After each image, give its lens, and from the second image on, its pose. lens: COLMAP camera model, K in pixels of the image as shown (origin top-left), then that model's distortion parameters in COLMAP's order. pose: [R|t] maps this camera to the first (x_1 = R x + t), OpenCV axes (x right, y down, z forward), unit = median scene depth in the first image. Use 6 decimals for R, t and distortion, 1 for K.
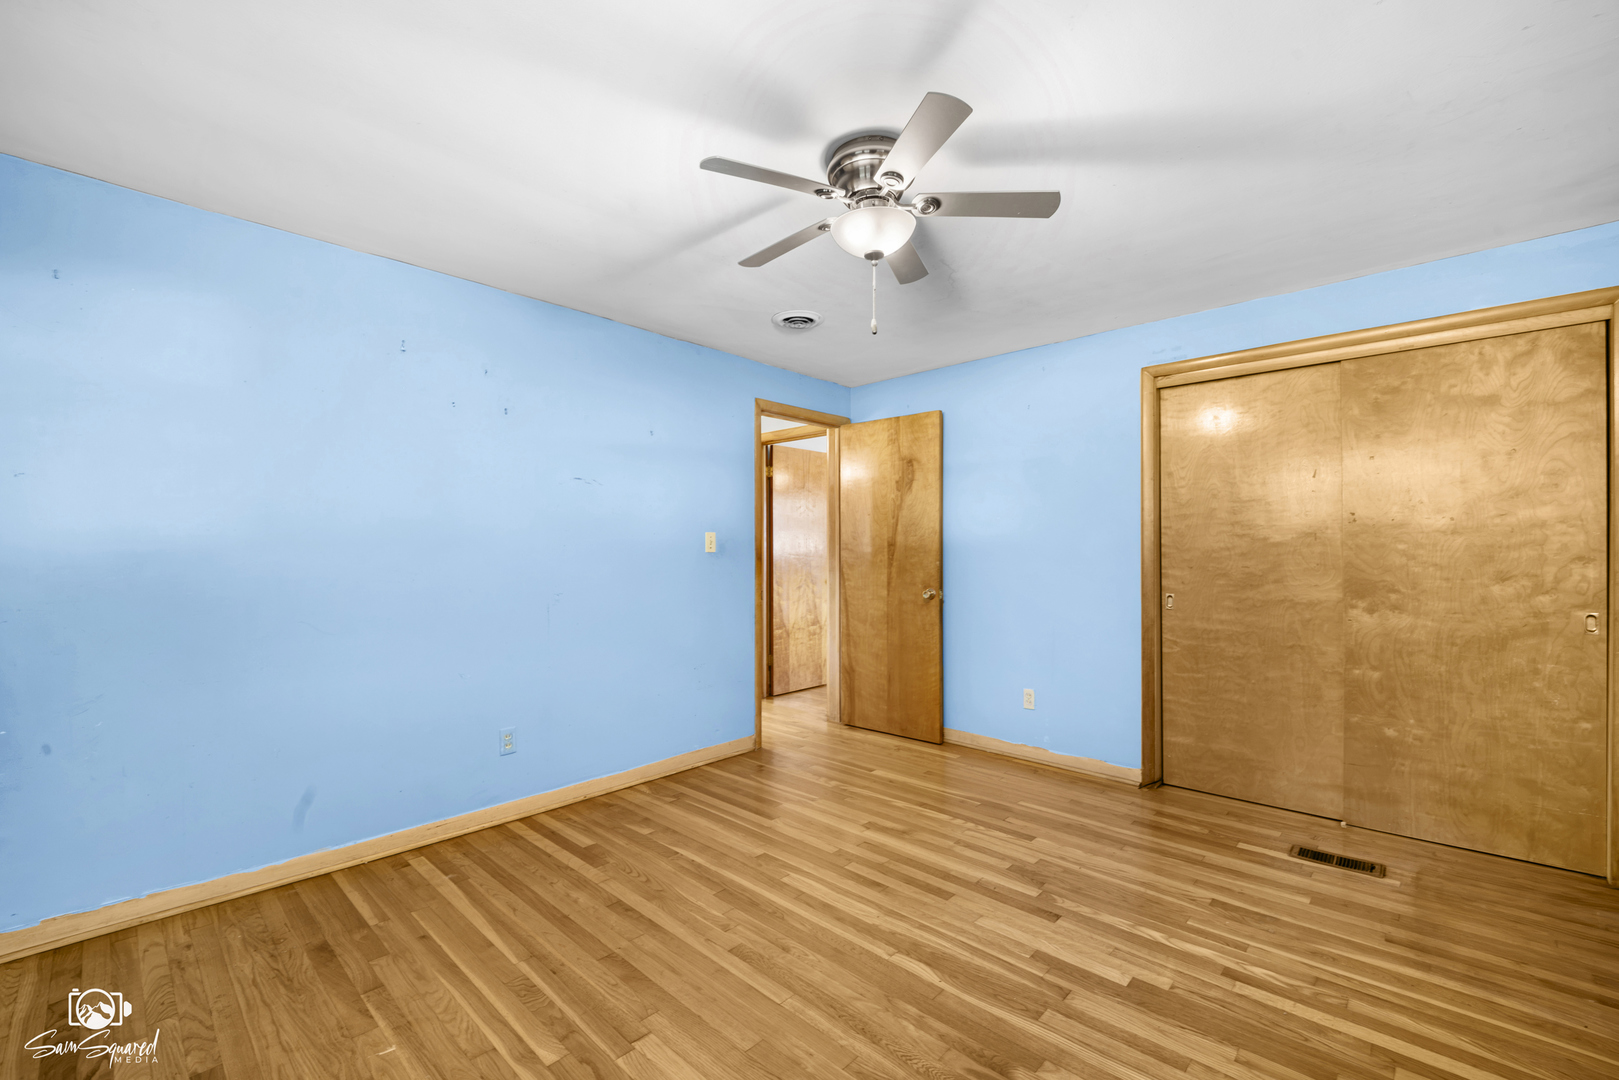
lens RADIAL K [[671.6, 0, 813.1], [0, 671.6, 532.2], [0, 0, 1]] dist [0.001559, -0.007331]
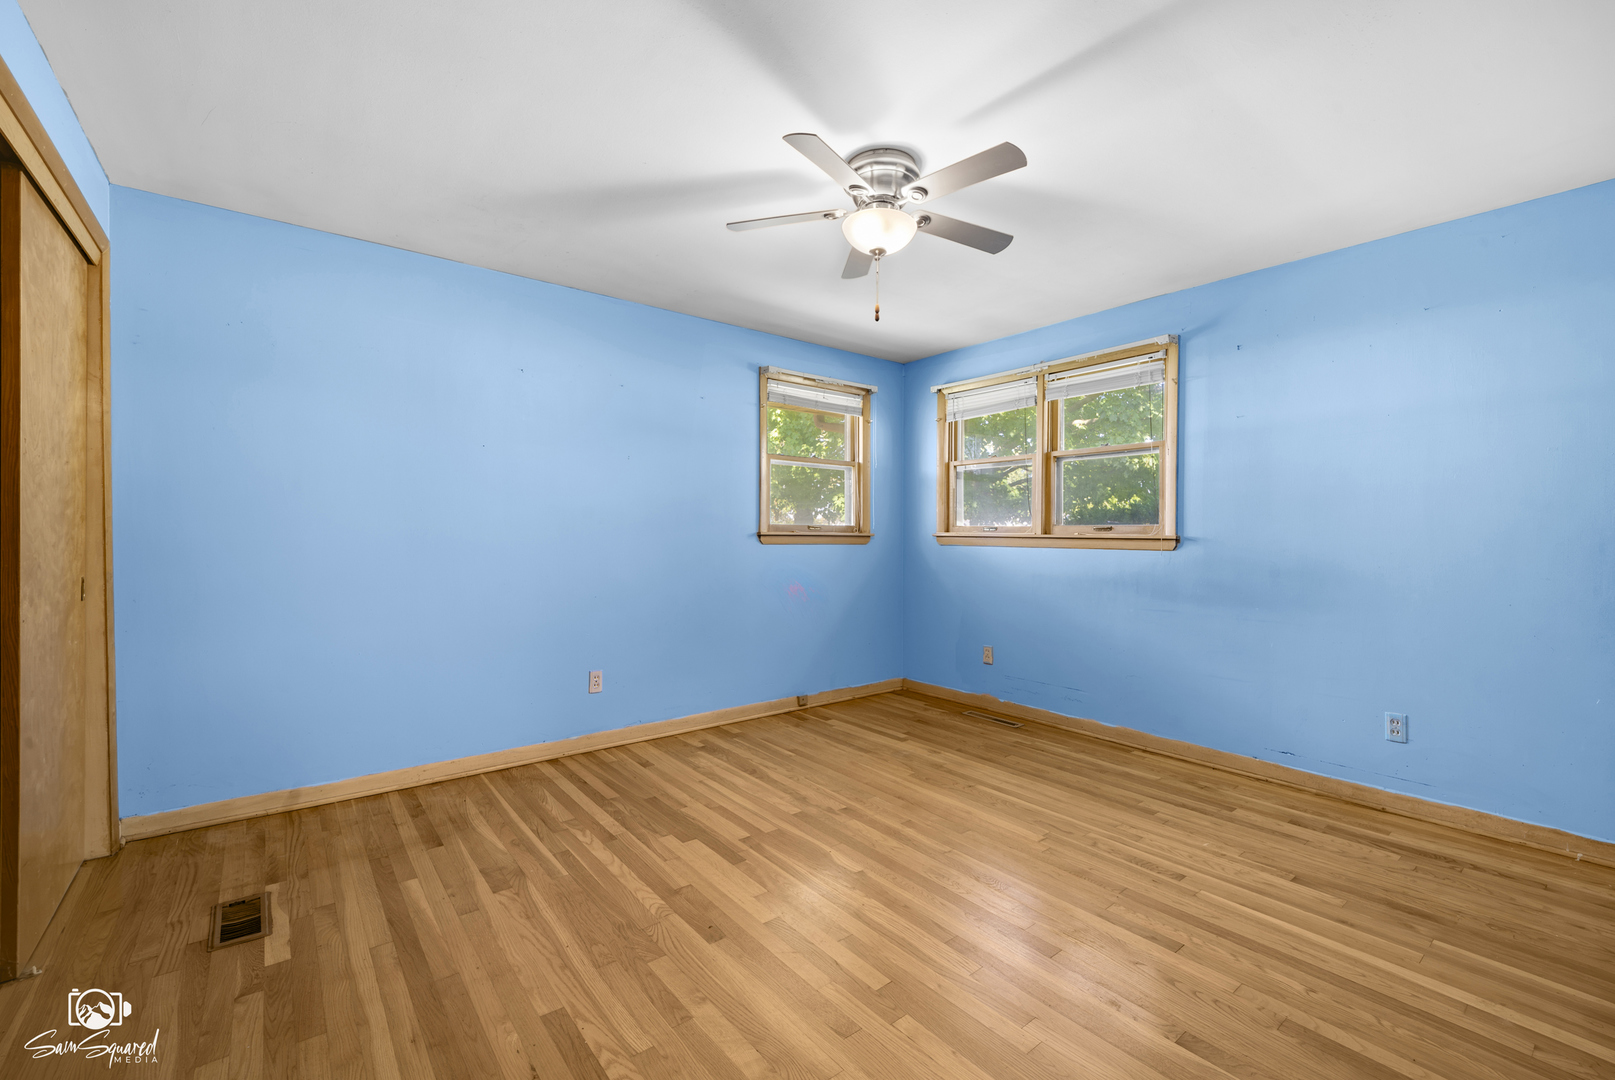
lens RADIAL K [[669.9, 0, 811.1], [0, 669.9, 532.2], [0, 0, 1]] dist [0.001559, -0.007331]
pose [[-0.988228, -0.004759, 0.152913, 0.028876], [-0.008033, 0.999751, -0.020799, 0.072844], [-0.152776, -0.021782, -0.988021, 2.094189]]
